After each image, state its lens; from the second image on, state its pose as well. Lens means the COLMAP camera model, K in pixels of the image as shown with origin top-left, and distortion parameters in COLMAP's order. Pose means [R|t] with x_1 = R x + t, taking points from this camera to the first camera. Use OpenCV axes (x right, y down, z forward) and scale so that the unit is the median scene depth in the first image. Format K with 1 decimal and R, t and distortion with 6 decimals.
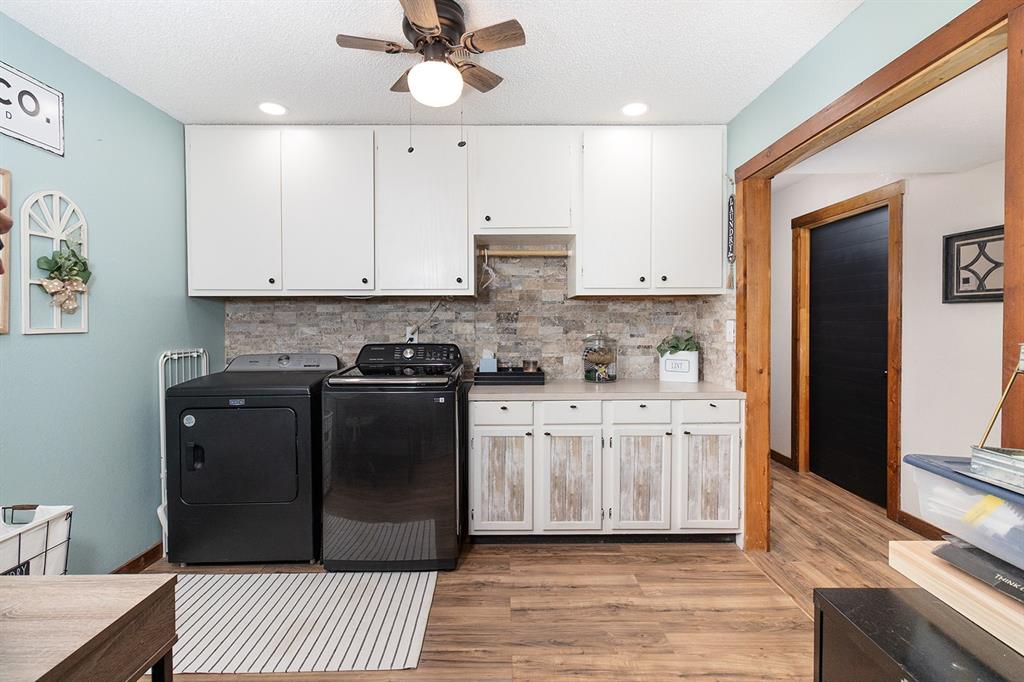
lens RADIAL K [[474.7, 0, 510.8], [0, 474.7, 328.3], [0, 0, 1]] dist [-0.000177, 0.000200]
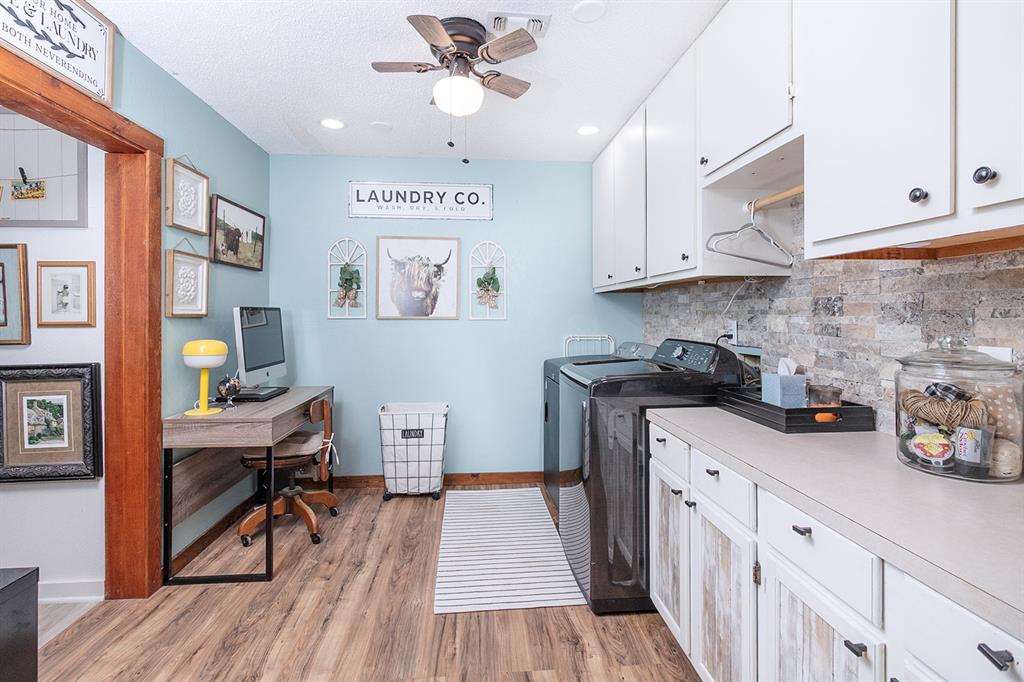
lens RADIAL K [[482.2, 0, 513.6], [0, 482.2, 310.4], [0, 0, 1]] dist [-0.002574, -0.000739]
pose [[0.069627, -0.003691, -0.997566, 0.578852], [-0.014612, 0.999882, -0.004720, -0.010555], [0.997466, 0.014905, 0.069565, 0.647194]]
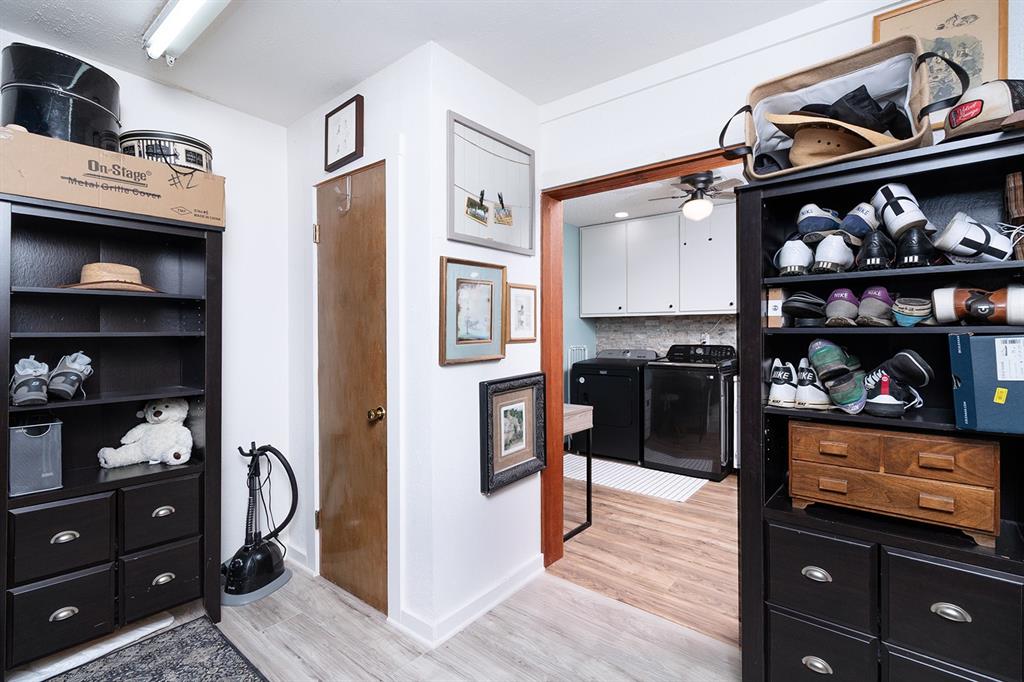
lens RADIAL K [[477.6, 0, 510.5], [0, 477.6, 334.8], [0, 0, 1]] dist [-0.002054, -0.000225]
pose [[0.766365, 0.005699, -0.642380, 0.316926], [-0.010334, 0.999941, -0.003457, 0.011119], [0.642322, 0.009288, 0.766378, -0.608775]]
